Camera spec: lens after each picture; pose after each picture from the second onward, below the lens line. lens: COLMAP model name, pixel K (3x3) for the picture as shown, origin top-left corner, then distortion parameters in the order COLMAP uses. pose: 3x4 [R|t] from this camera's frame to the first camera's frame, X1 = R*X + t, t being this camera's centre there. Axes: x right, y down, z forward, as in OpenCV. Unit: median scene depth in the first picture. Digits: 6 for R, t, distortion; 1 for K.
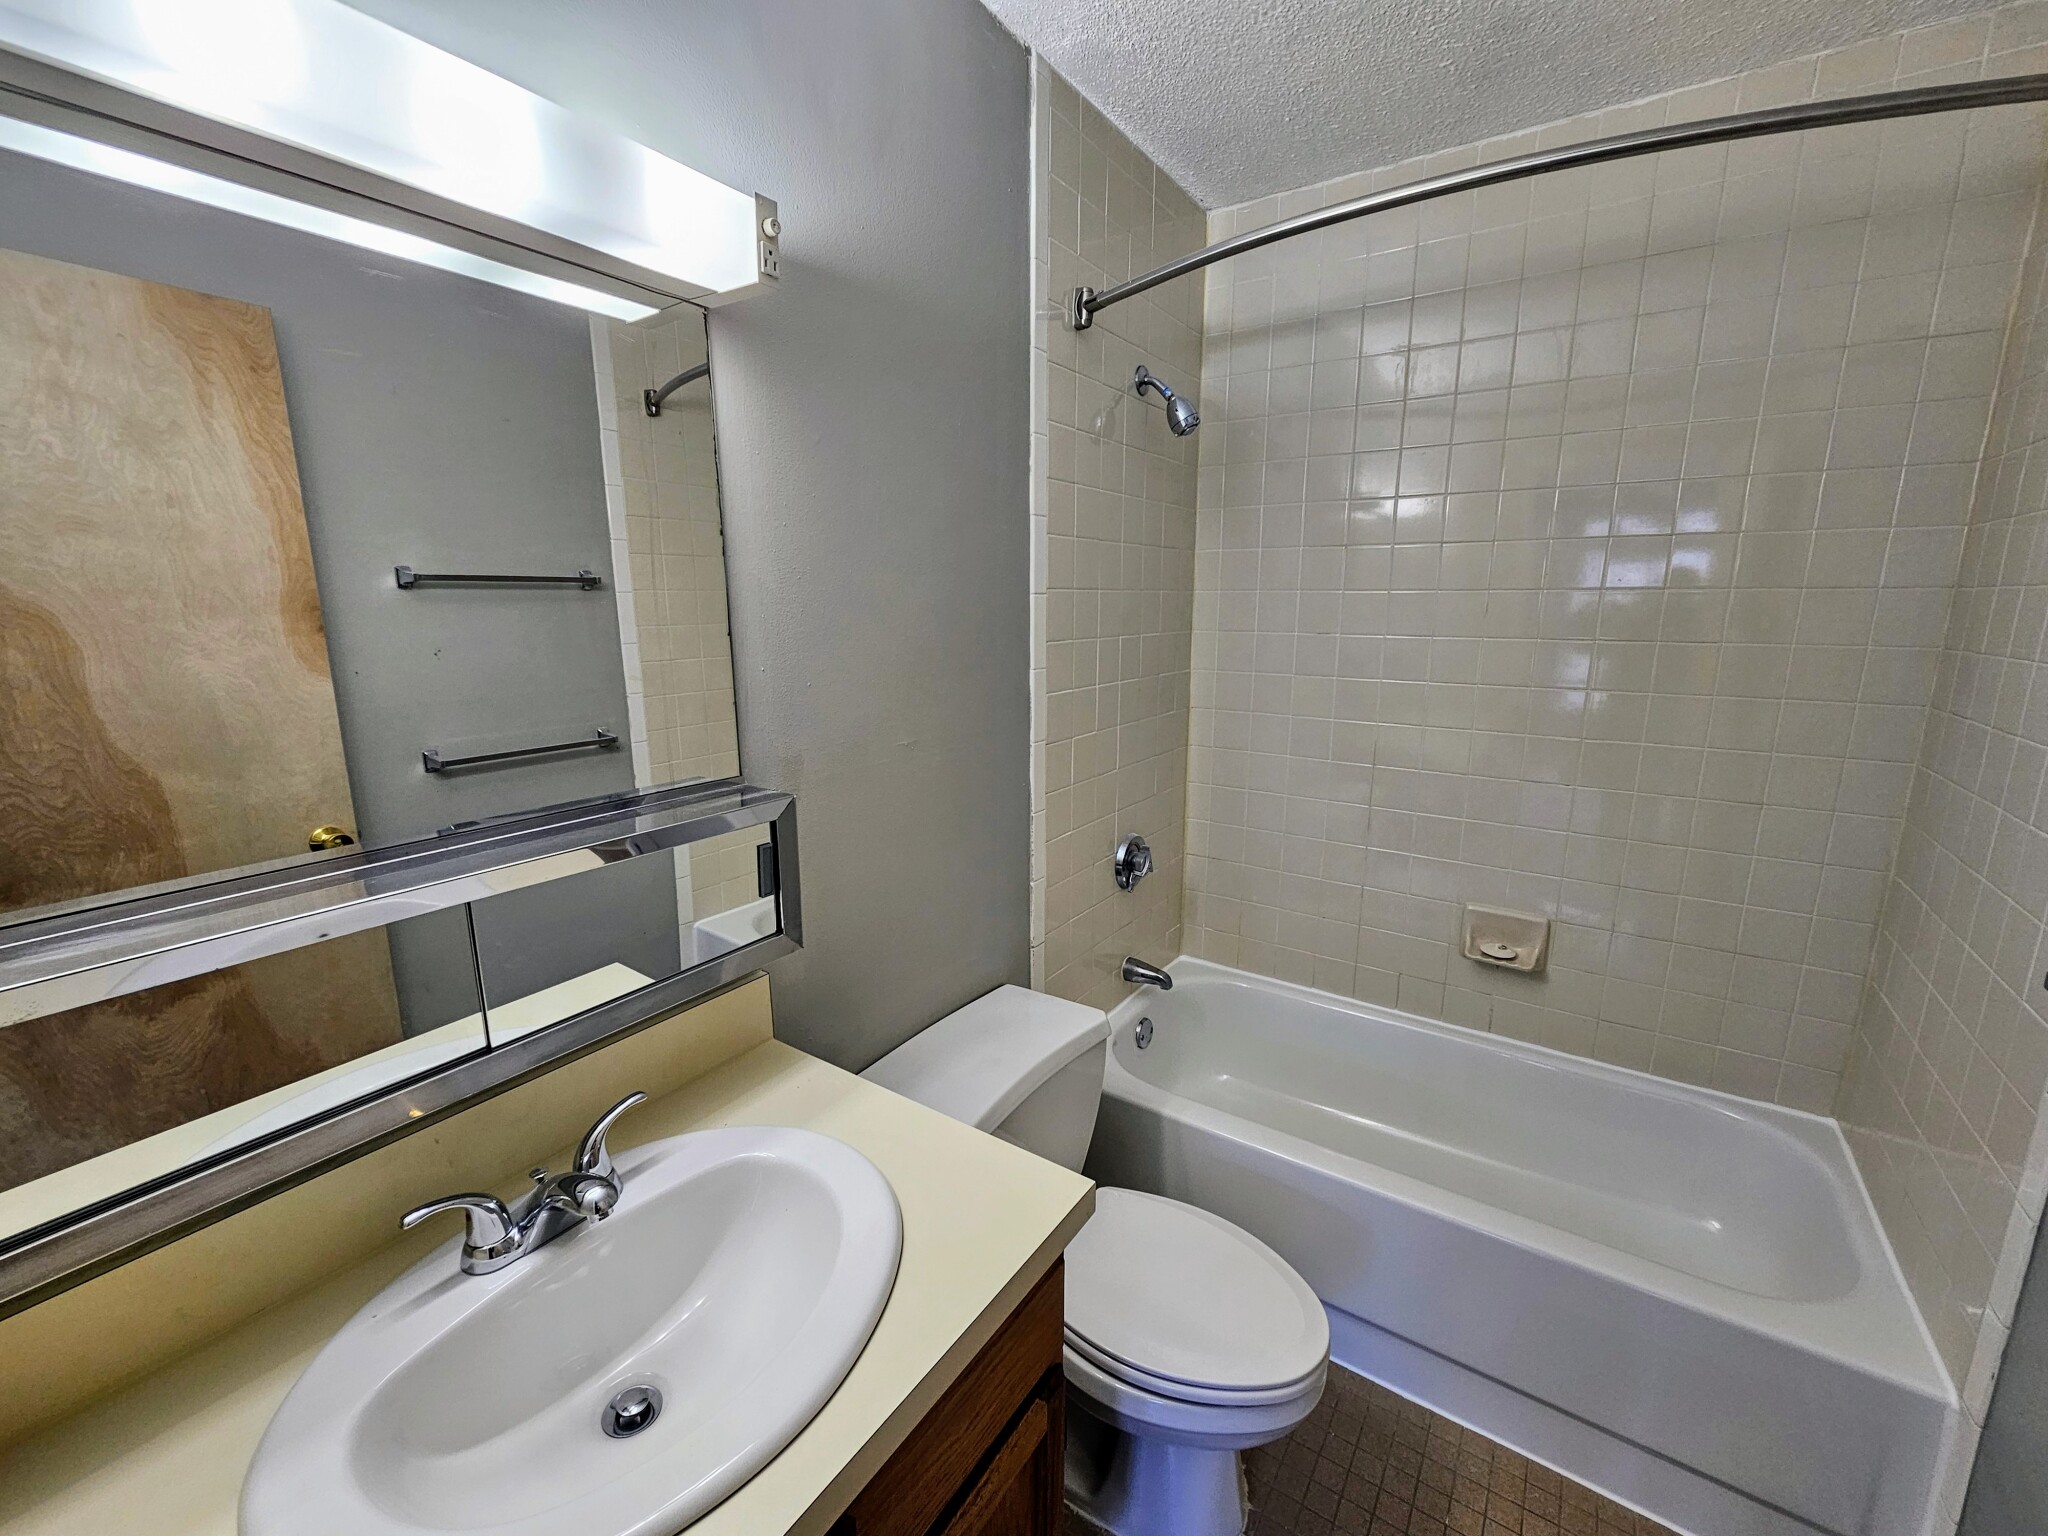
lens RADIAL K [[835.1, 0, 1029.0], [0, 835.1, 772.1], [0, 0, 1]] dist [-0.001443, -0.000260]
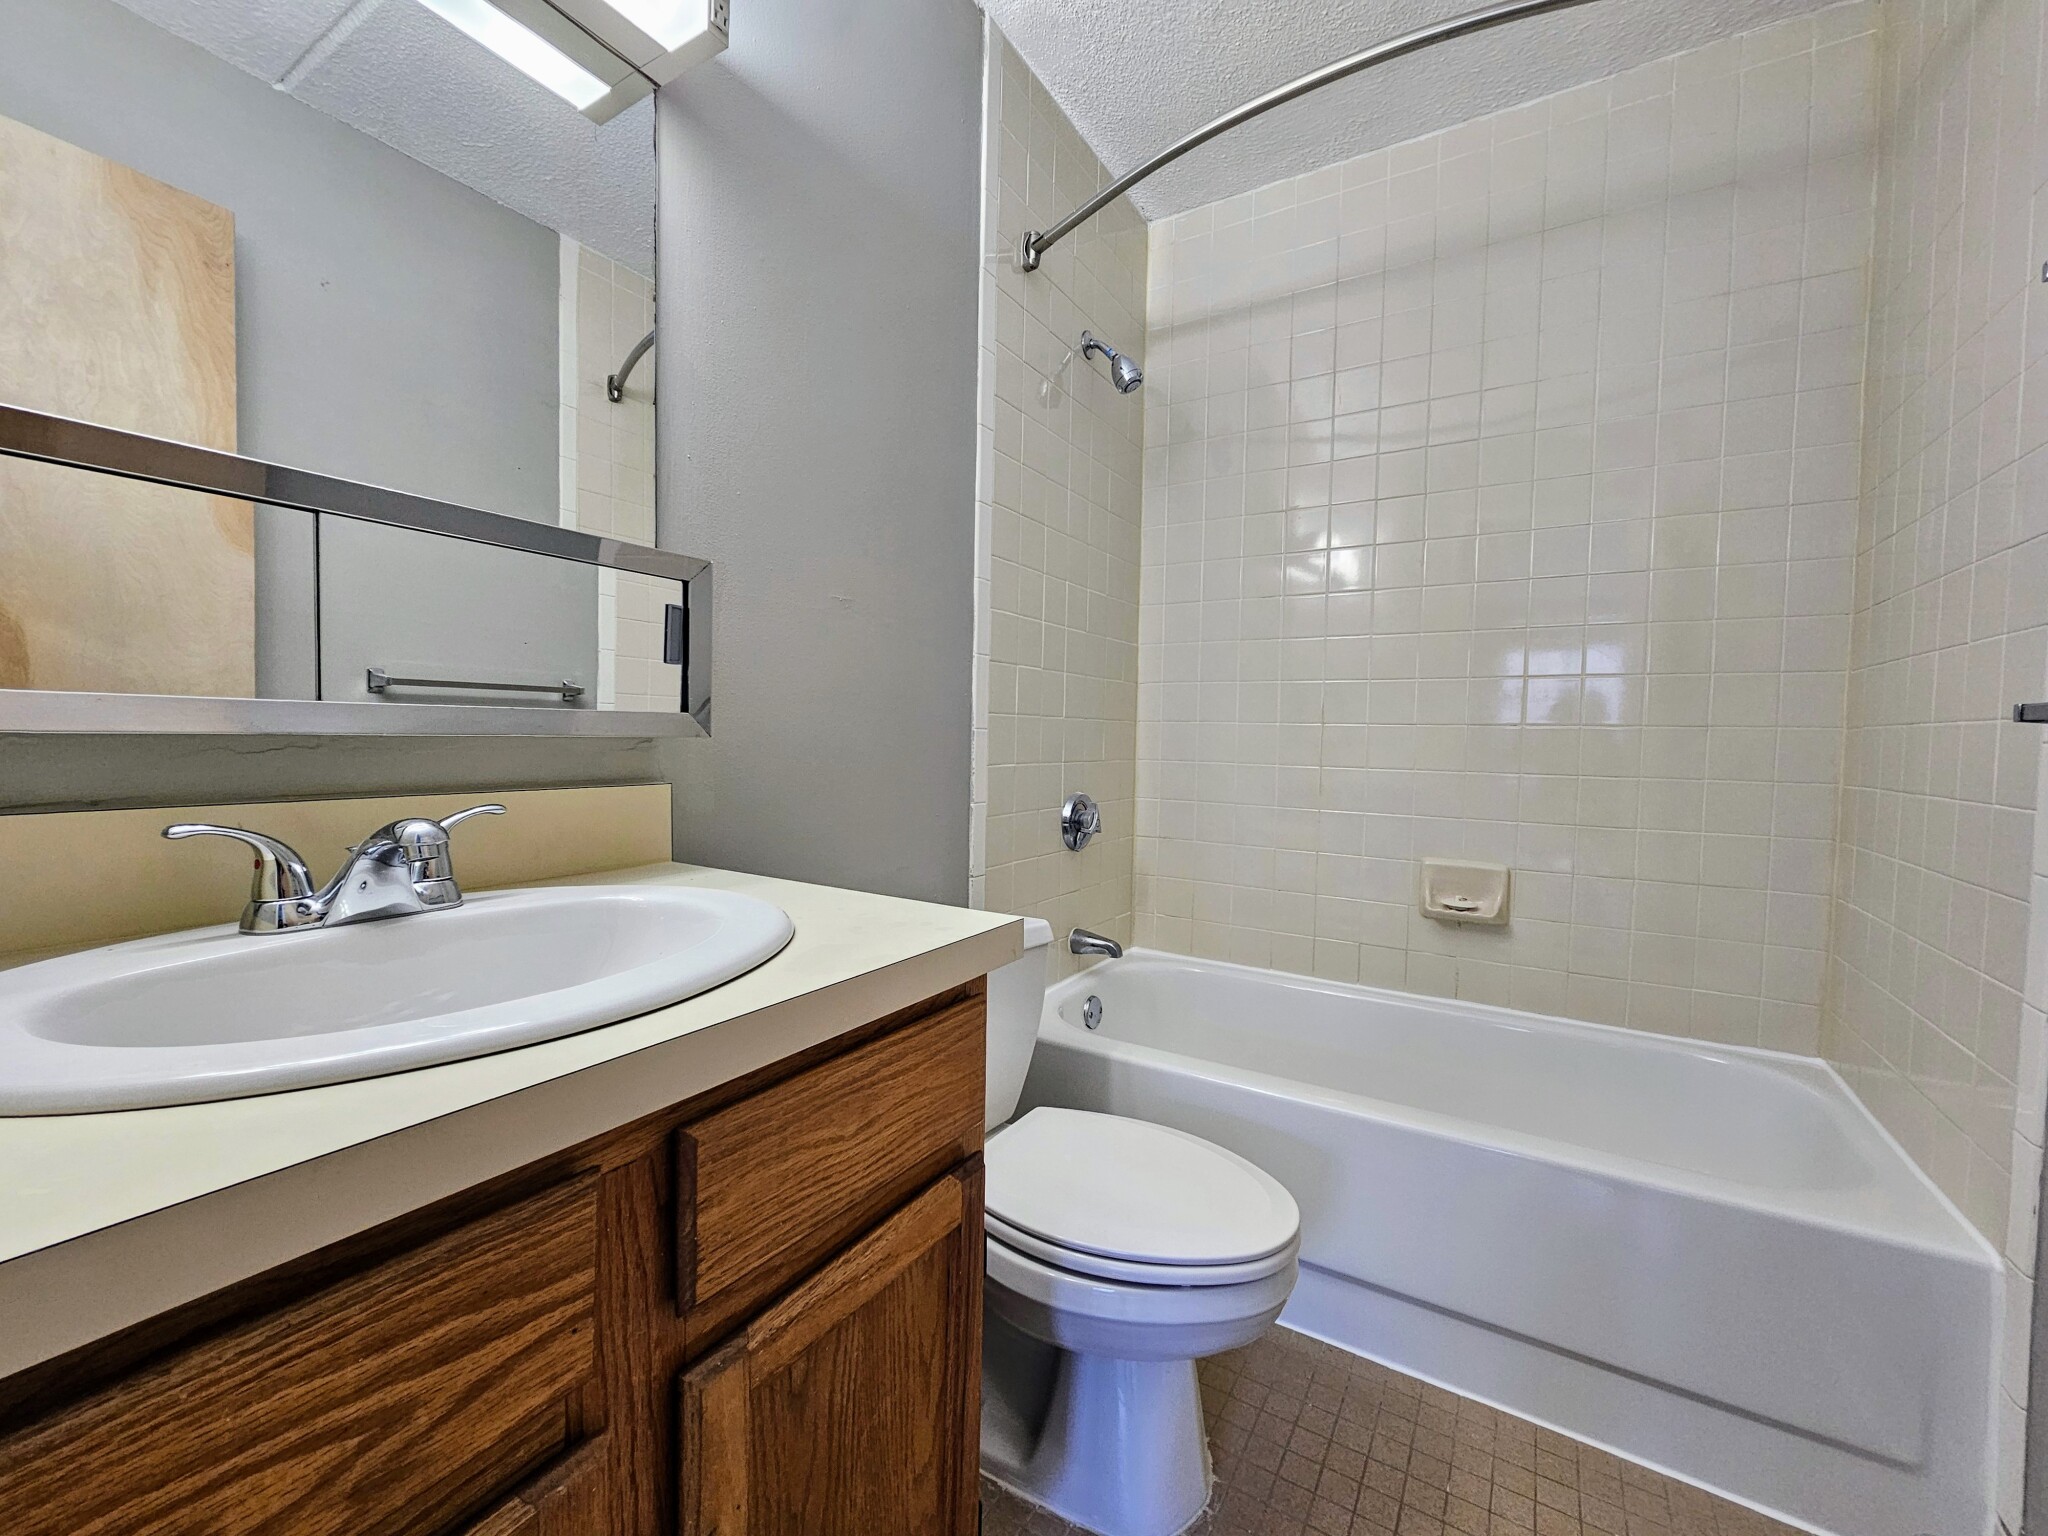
lens RADIAL K [[833.5, 0, 1024.0], [0, 833.5, 768.0], [0, 0, 1]] dist [0.003127, -0.003161]
pose [[0.998869, 0.018598, 0.043762, 0.021523], [-0.011164, 0.986338, -0.164353, 0.263092], [-0.046221, 0.163679, 0.985430, 0.063245]]
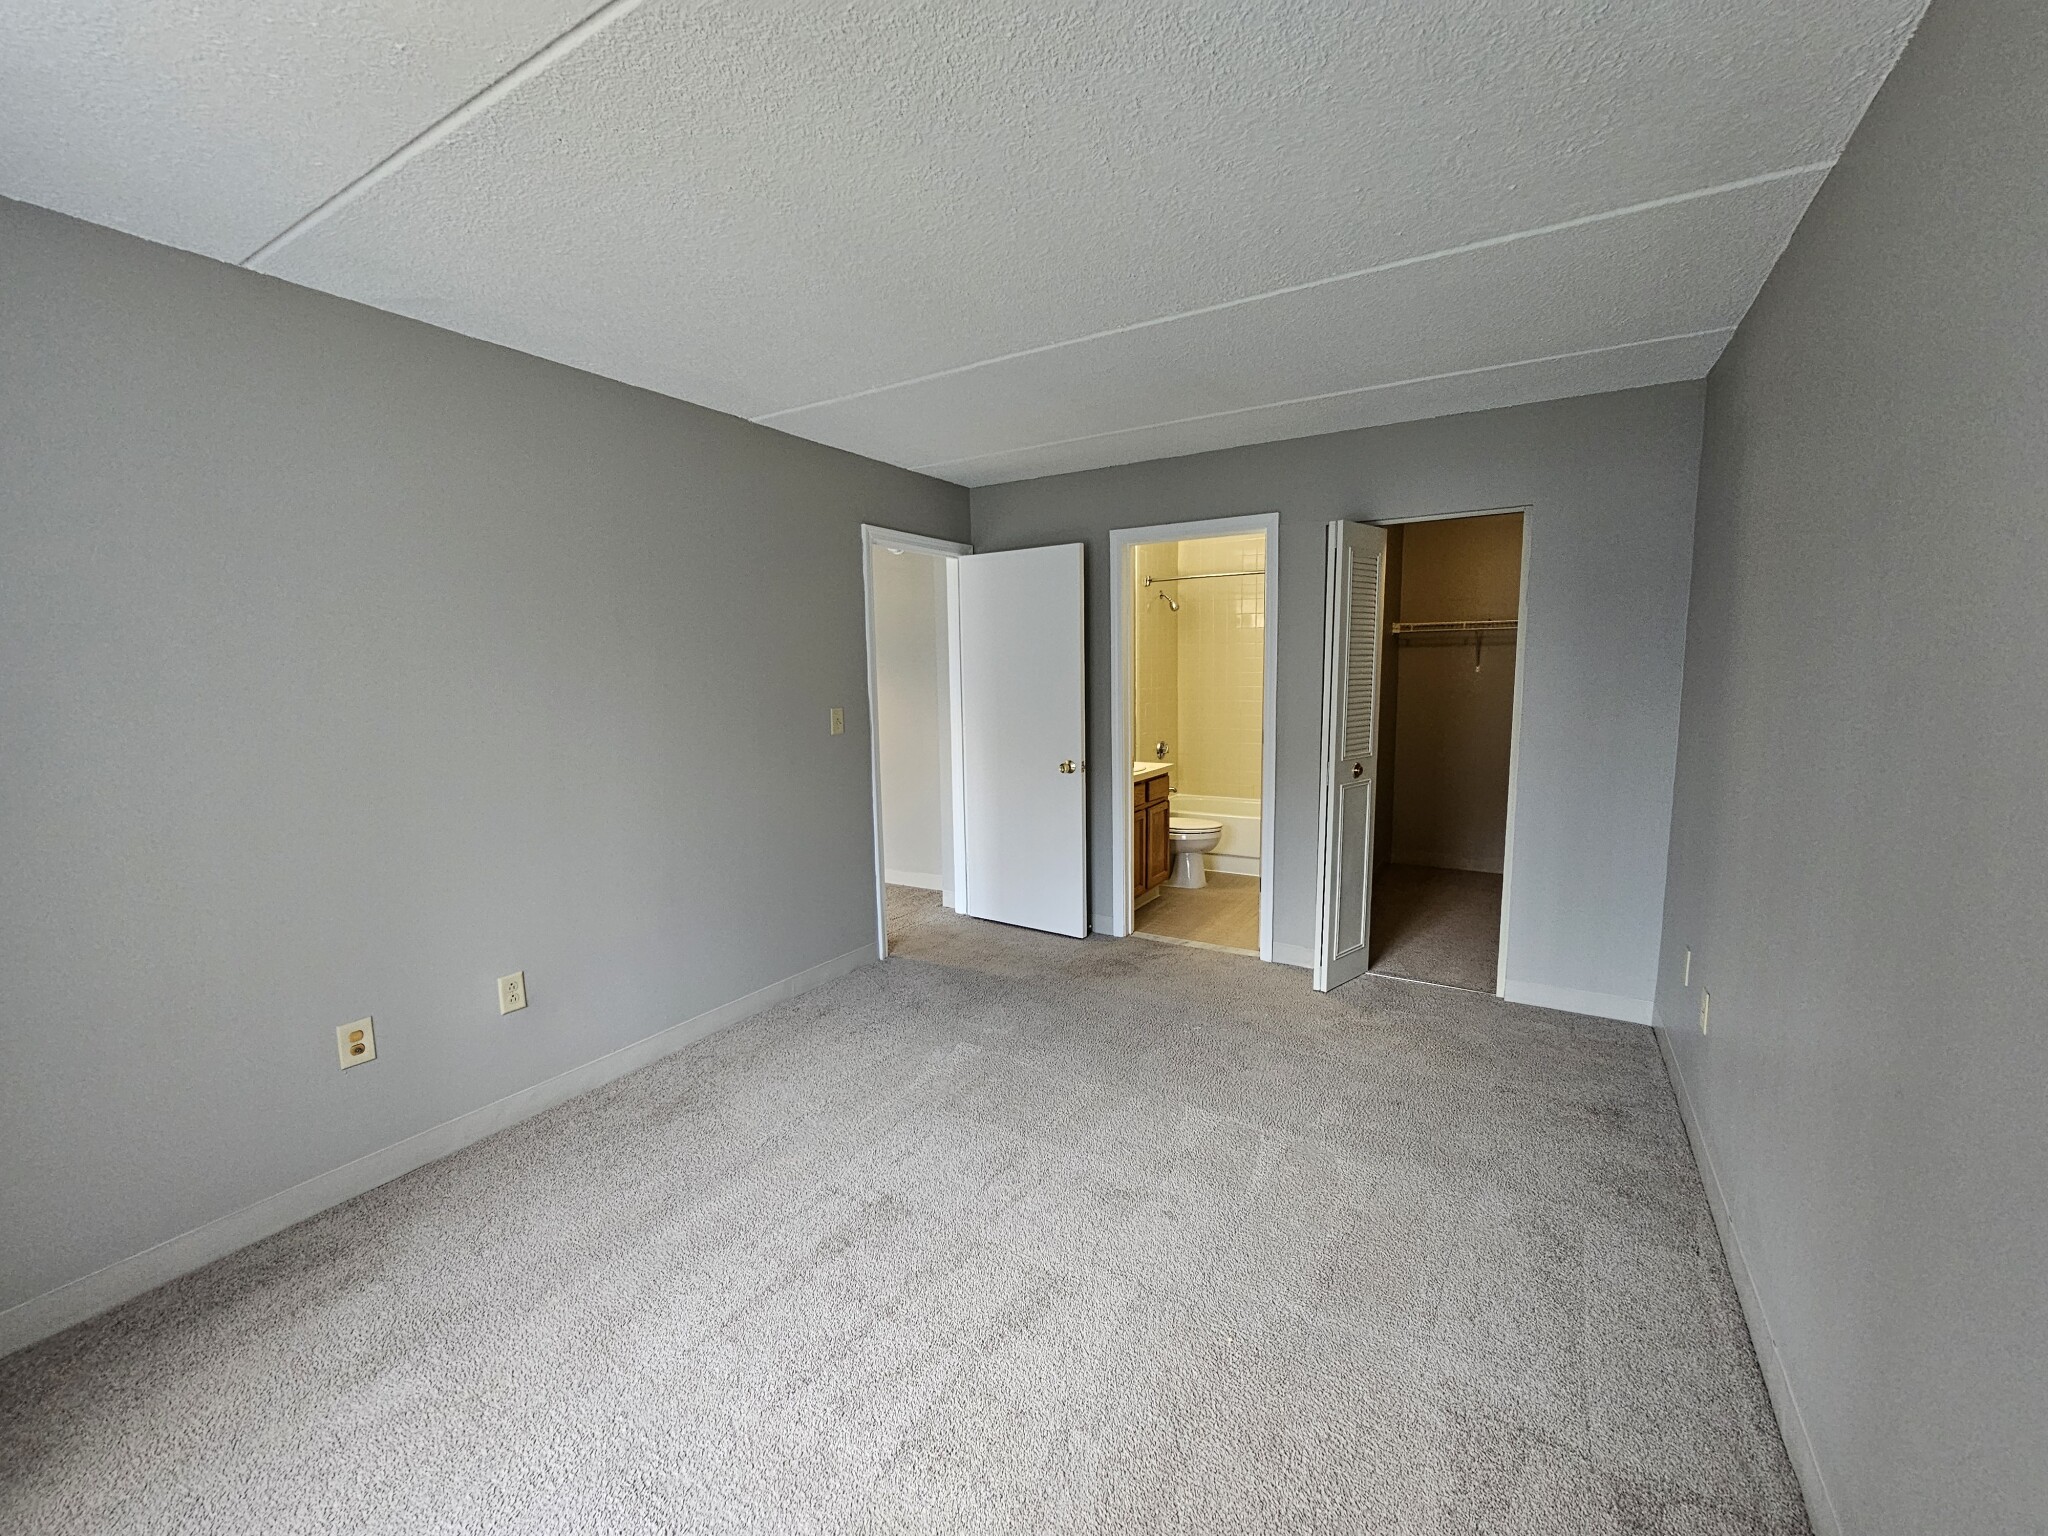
lens RADIAL K [[835.1, 0, 1029.0], [0, 835.1, 772.1], [0, 0, 1]] dist [-0.001443, -0.000260]
pose [[0.998520, -0.016738, 0.051744, -0.632677], [0.020462, 0.997173, -0.072299, 0.502007], [-0.050388, 0.073250, 0.996040, -2.447727]]
